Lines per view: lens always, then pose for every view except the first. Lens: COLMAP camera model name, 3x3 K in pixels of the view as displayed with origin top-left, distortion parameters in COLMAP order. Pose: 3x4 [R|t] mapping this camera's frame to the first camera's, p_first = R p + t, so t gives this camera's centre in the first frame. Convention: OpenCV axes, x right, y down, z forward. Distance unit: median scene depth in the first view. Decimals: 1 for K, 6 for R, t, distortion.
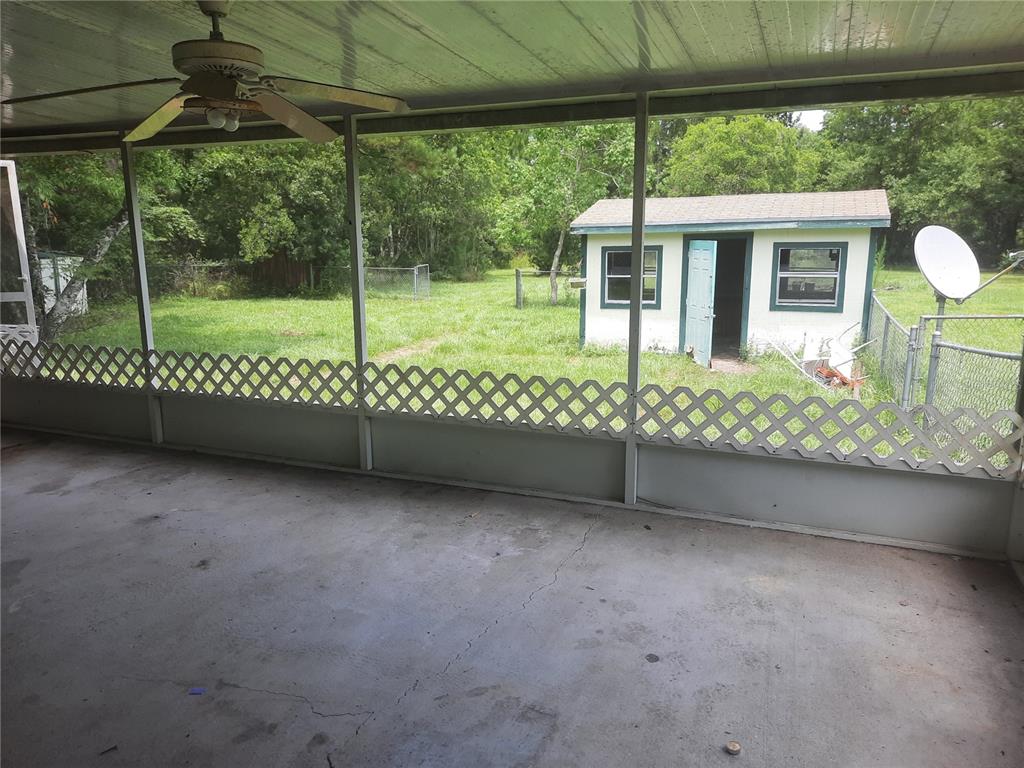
lens RADIAL K [[743.9, 0, 513.3], [0, 743.9, 384.2], [0, 0, 1]] dist [0.040656, -0.013789]
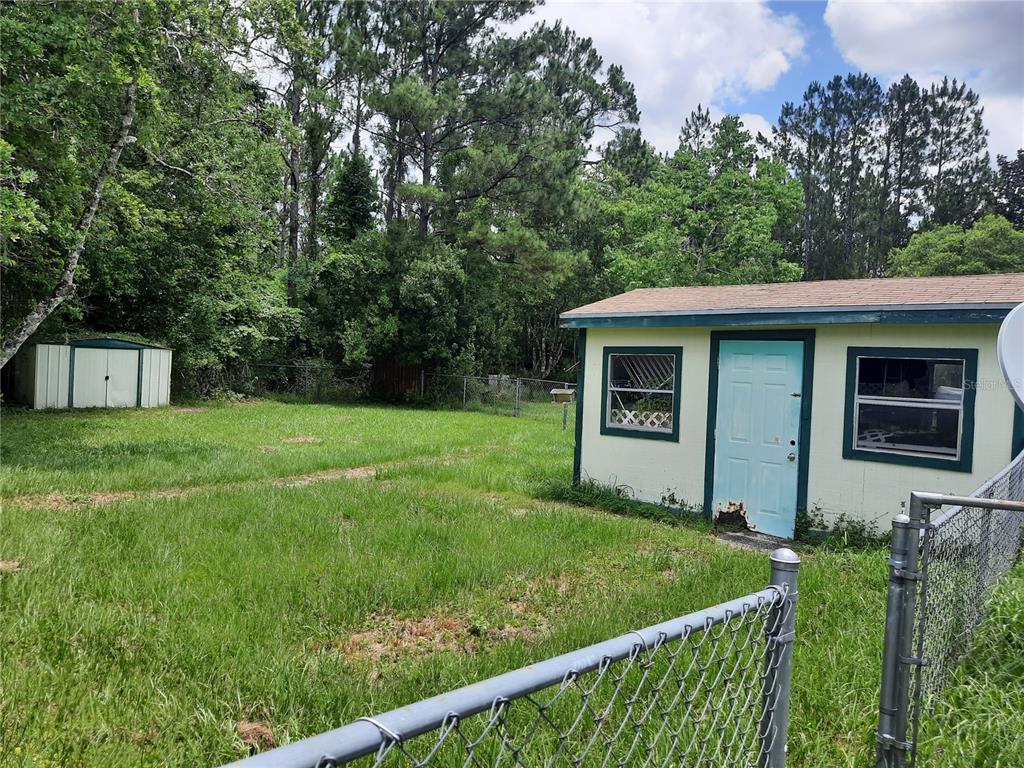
lens RADIAL K [[743.9, 0, 512.4], [0, 743.9, 381.7], [0, 0, 1]] dist [0.040656, -0.013789]
pose [[0.946696, 0.052436, -0.317832, 0.285147], [-0.104816, 0.983112, -0.150014, -0.041282], [0.304598, 0.175331, 0.936204, 0.350969]]
